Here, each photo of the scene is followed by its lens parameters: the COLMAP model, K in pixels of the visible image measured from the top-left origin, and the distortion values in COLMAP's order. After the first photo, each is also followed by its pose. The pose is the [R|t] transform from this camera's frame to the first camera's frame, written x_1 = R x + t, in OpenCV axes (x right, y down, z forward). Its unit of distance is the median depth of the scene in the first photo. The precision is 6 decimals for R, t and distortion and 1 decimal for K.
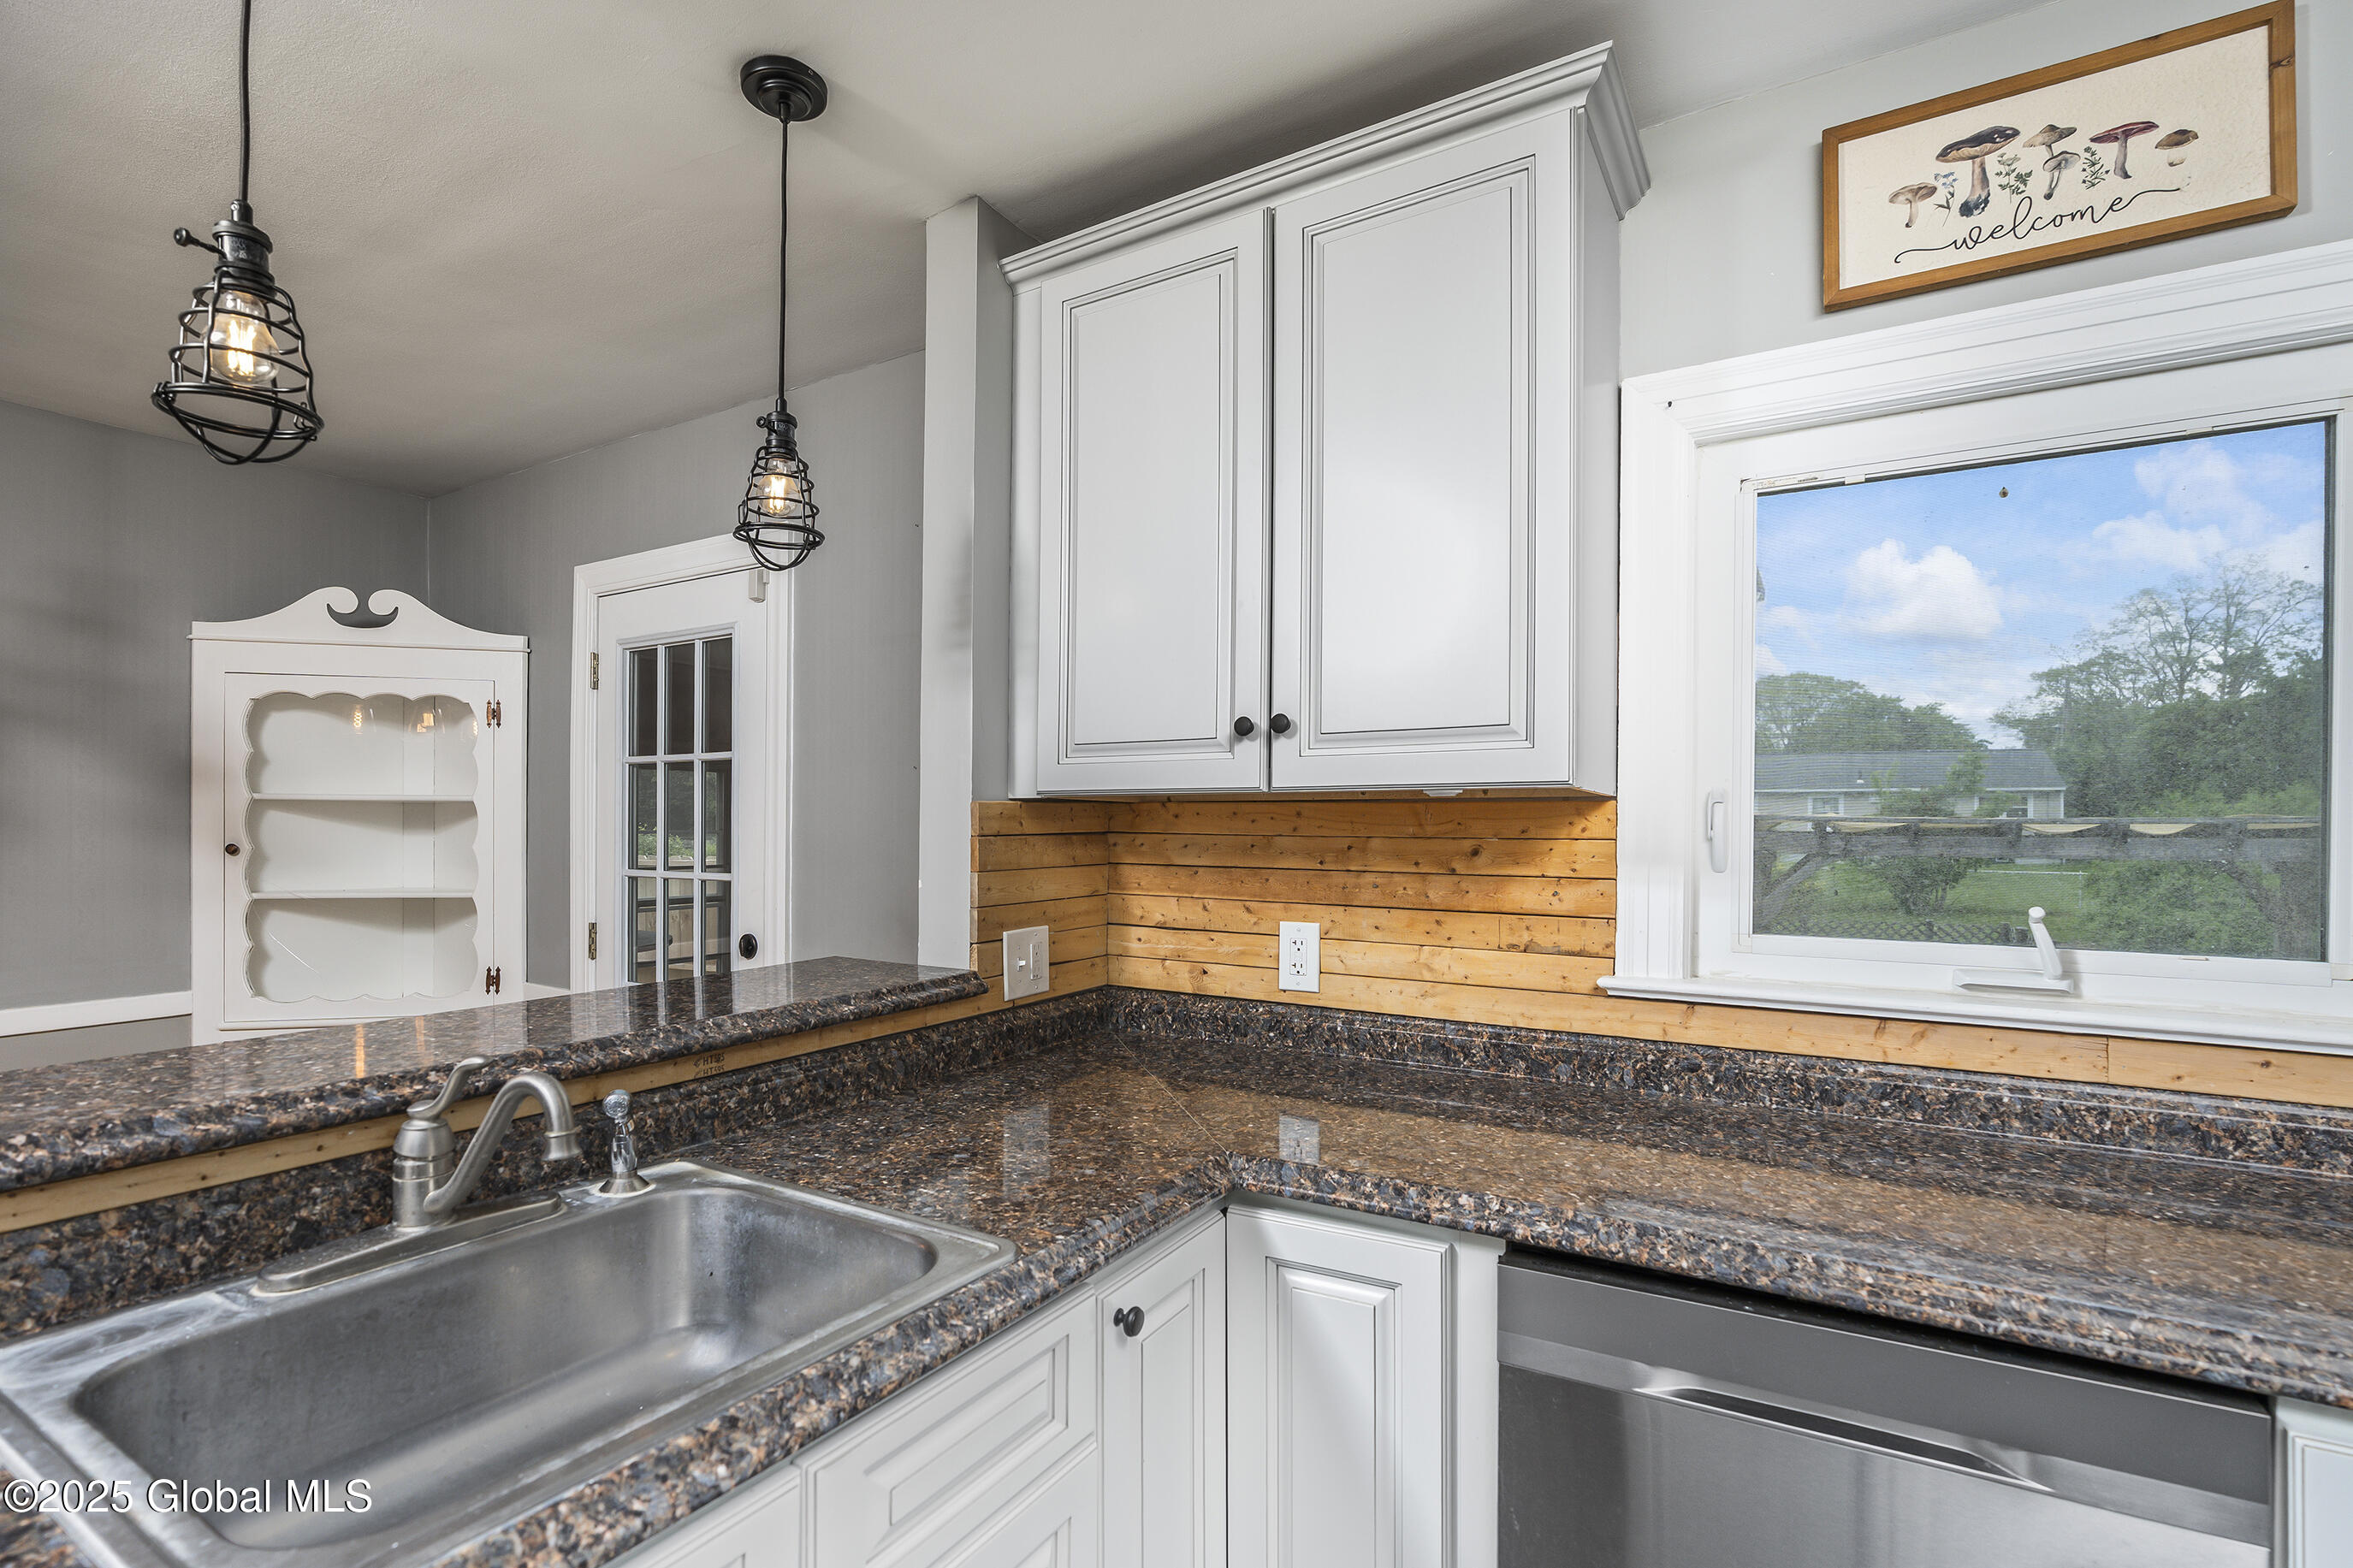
lens RADIAL K [[1089.8, 0, 1176.2], [0, 1089.8, 818.7], [0, 0, 1]] dist [0.001204, 0.000914]
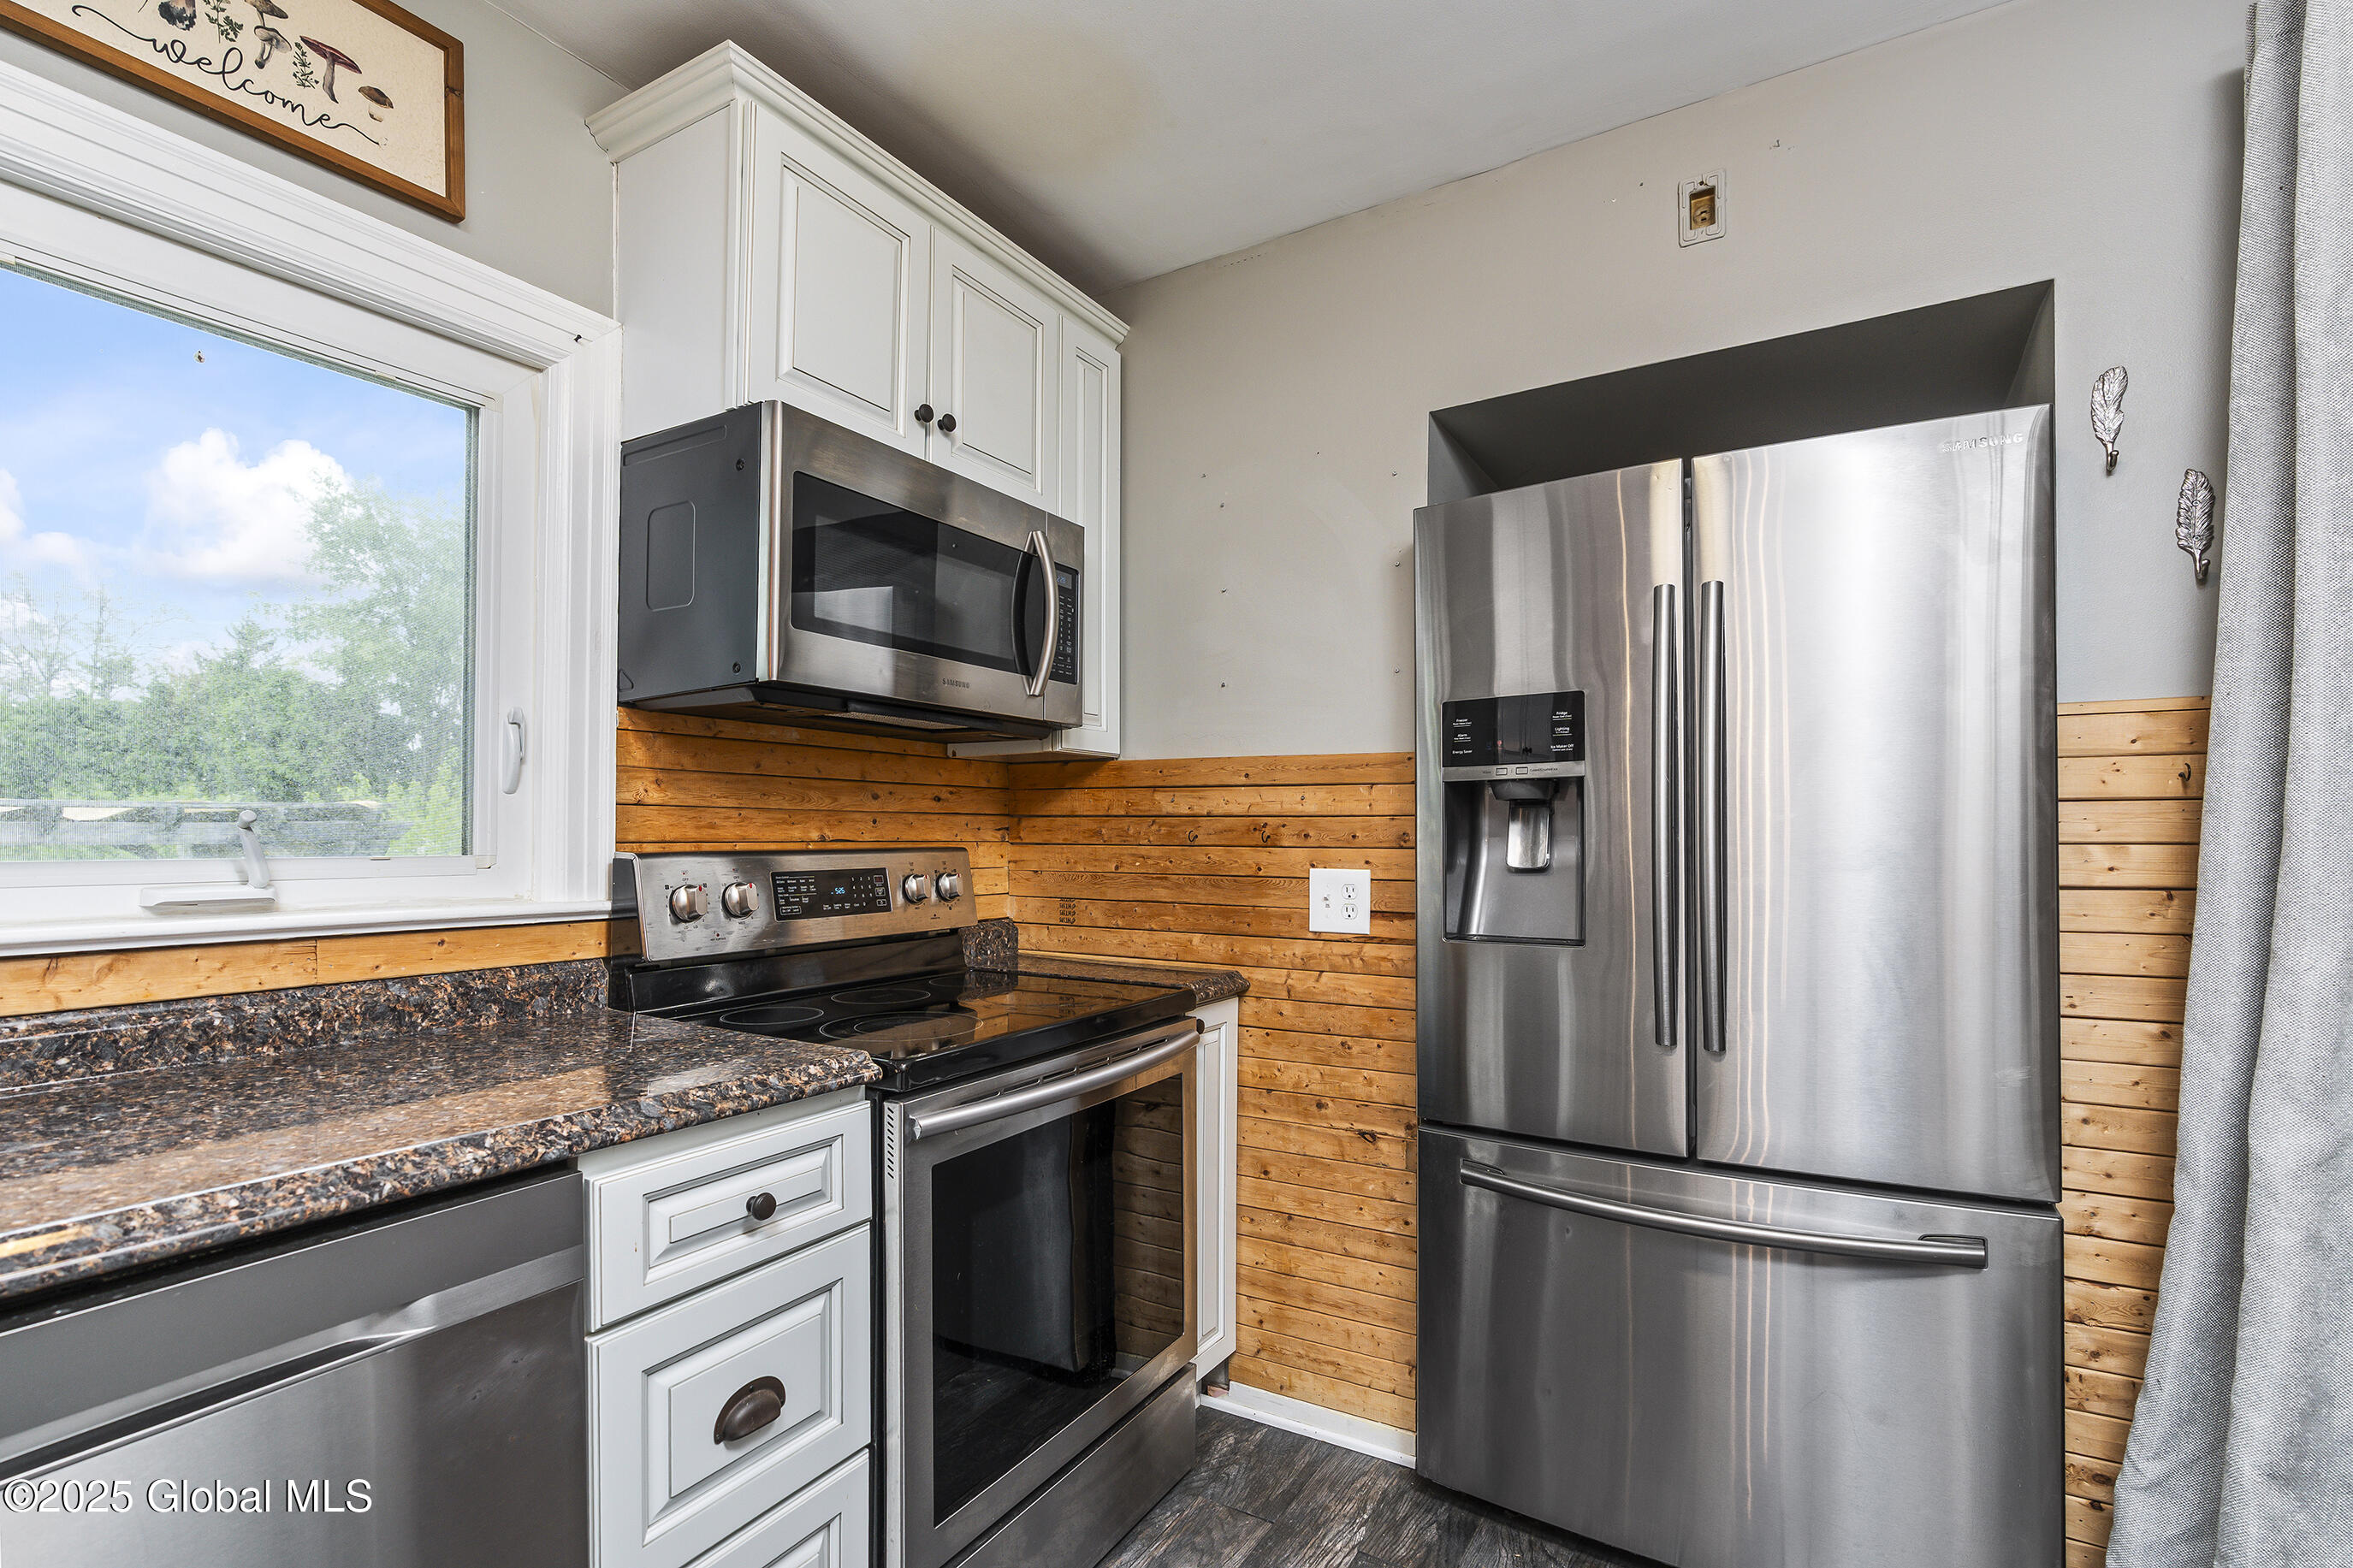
lens RADIAL K [[1089.8, 0, 1176.2], [0, 1089.8, 818.7], [0, 0, 1]] dist [0.001204, 0.000914]
pose [[0.017468, 0.009435, 0.999803, -0.136272], [-0.001023, 0.999955, -0.009418, 0.097357], [-0.999847, -0.000858, 0.017477, 0.189629]]
